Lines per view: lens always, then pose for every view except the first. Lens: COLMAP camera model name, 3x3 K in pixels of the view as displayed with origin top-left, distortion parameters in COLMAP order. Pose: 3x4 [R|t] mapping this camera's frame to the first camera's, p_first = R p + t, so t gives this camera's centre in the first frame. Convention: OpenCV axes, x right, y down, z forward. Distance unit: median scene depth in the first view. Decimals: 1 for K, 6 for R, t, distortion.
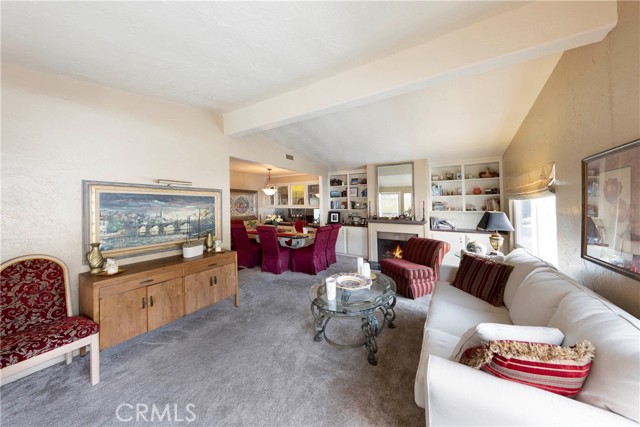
lens RADIAL K [[200.1, 0, 325.4], [0, 200.1, 207.8], [0, 0, 1]] dist [0.000413, 0.000044]
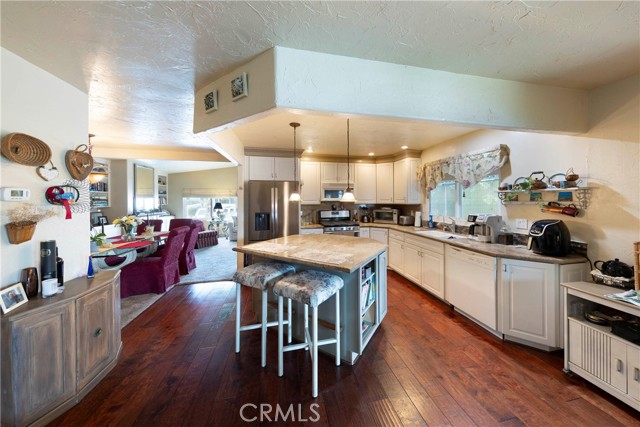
lens RADIAL K [[214.1, 0, 327.0], [0, 214.1, 196.7], [0, 0, 1]] dist [0.007218, -0.000320]
pose [[-0.666155, 0.010355, 0.745741, -1.217454], [0.013997, 0.999901, -0.001380, -0.017703], [-0.745682, 0.009519, -0.666234, 0.964668]]
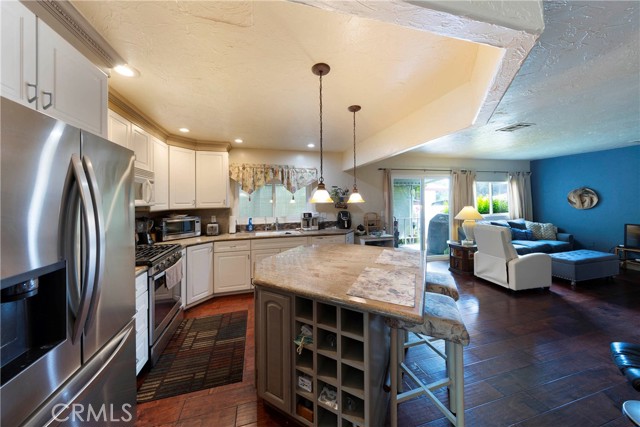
lens RADIAL K [[214.0, 0, 313.3], [0, 214.0, 200.0], [0, 0, 1]] dist [-0.001885, -0.000231]
pose [[-0.712782, 0.001327, -0.701384, -0.527462], [-0.002395, 0.999988, 0.004326, -0.014379], [0.701381, 0.004763, -0.712770, 0.866217]]
